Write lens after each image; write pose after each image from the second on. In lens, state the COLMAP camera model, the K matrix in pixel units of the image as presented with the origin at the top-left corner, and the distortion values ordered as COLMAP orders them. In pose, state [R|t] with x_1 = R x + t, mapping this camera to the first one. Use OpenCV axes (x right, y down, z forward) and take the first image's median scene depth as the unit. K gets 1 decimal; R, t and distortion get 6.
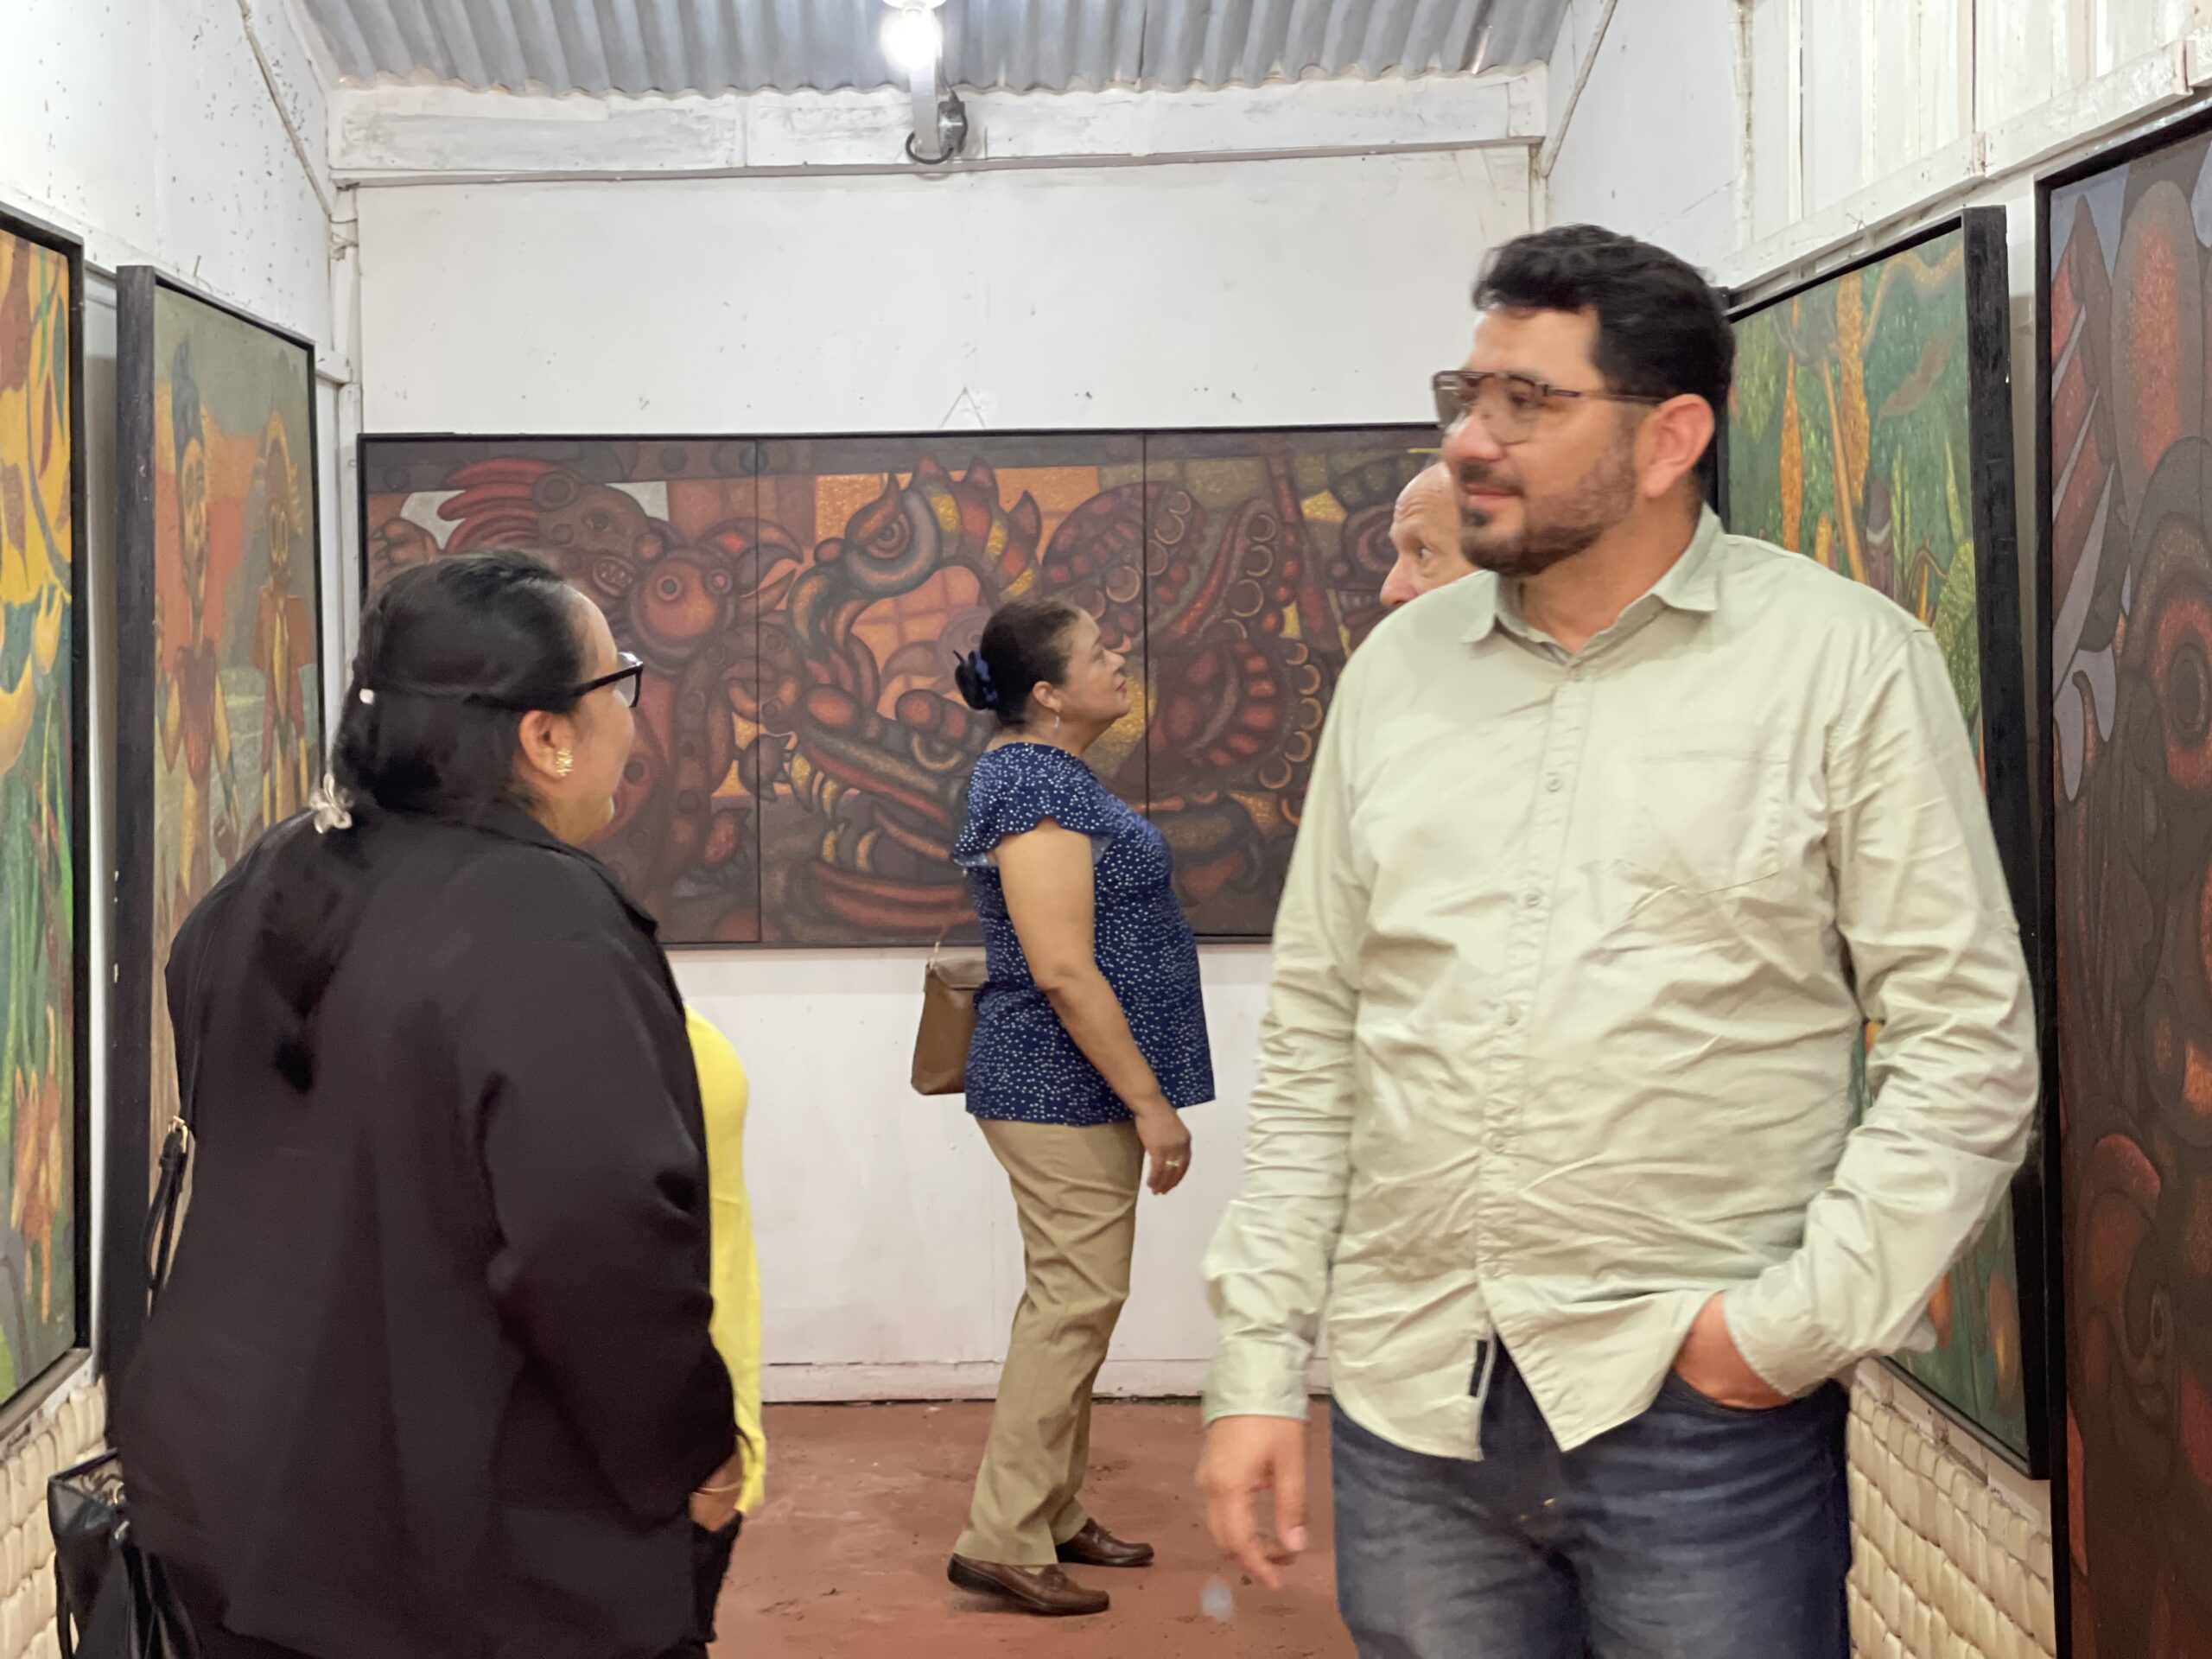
lens RADIAL K [[4158.7, 0, 1105.7], [0, 4158.7, 828.6], [0, 0, 1]] dist [0.185304, 0.000000]
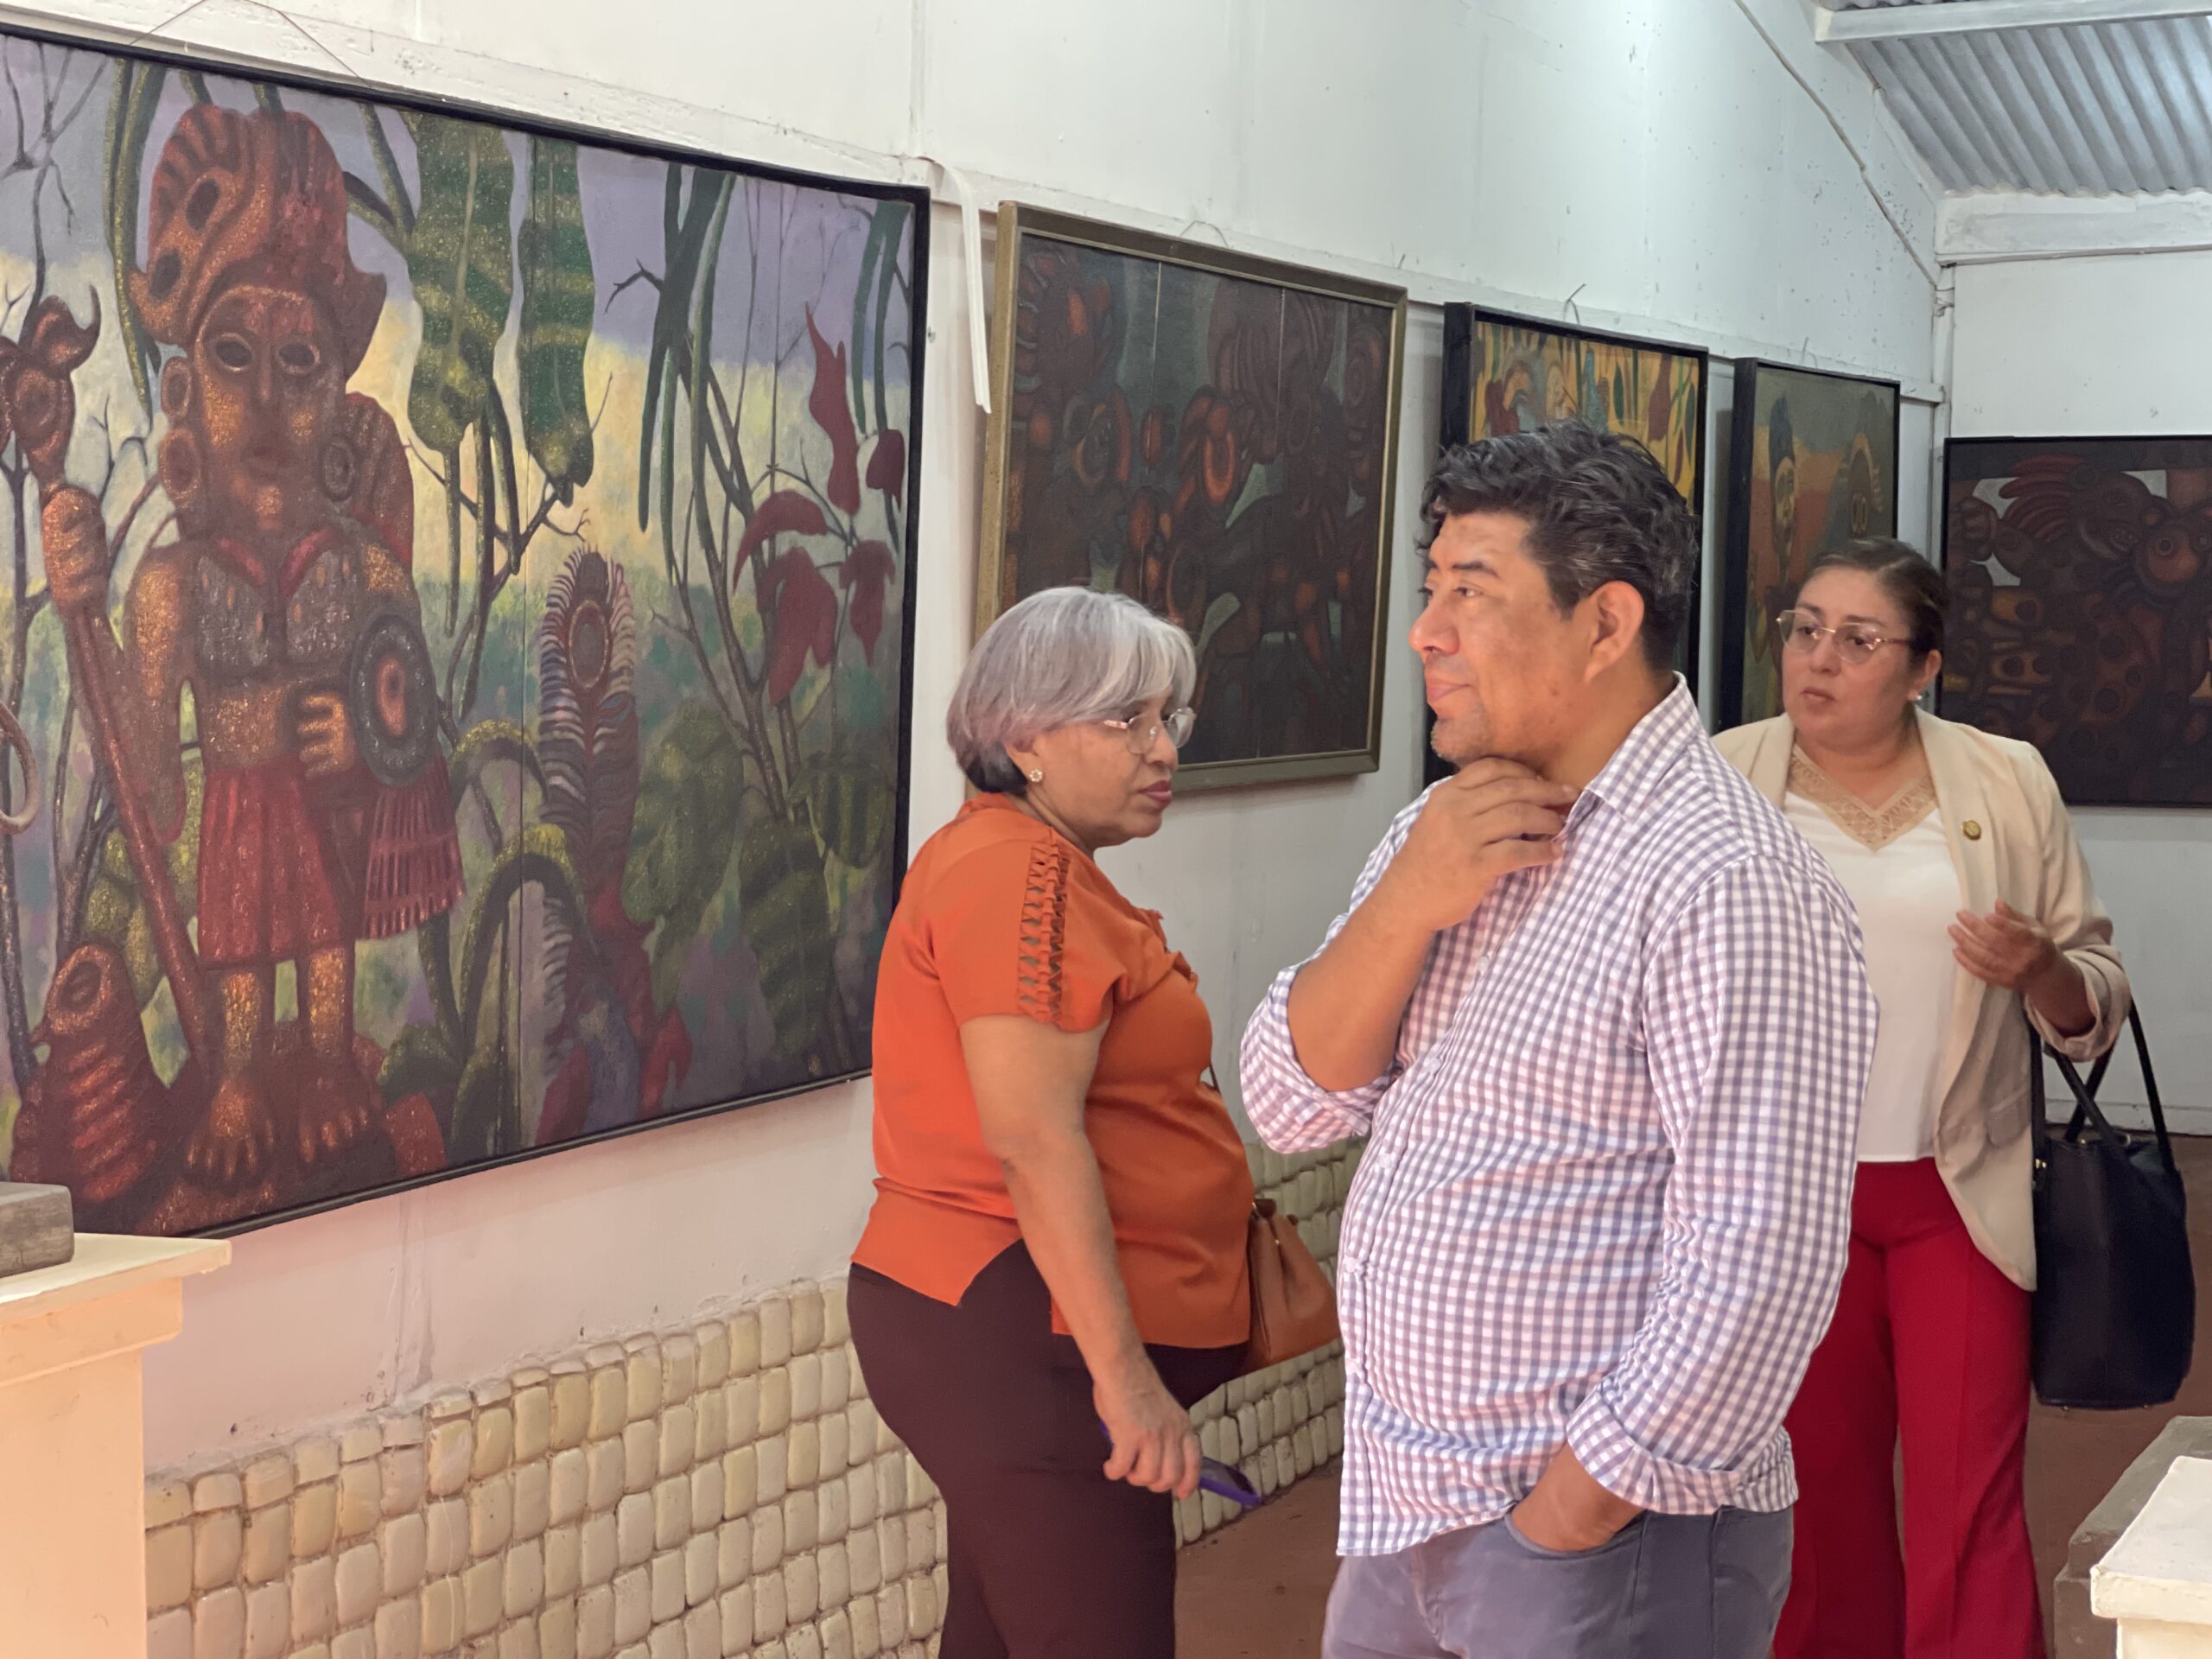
lens RADIAL K [[4158.7, 0, 1105.9], [0, 4158.7, 828.4], [0, 0, 1]] dist [0.185304, 0.000000]
pose [[0.907771, 0.038205, -0.417722, 0.165621], [-0.032392, 0.999255, 0.021000, 0.018339], [0.418213, -0.005532, 0.908332, -0.425227]]
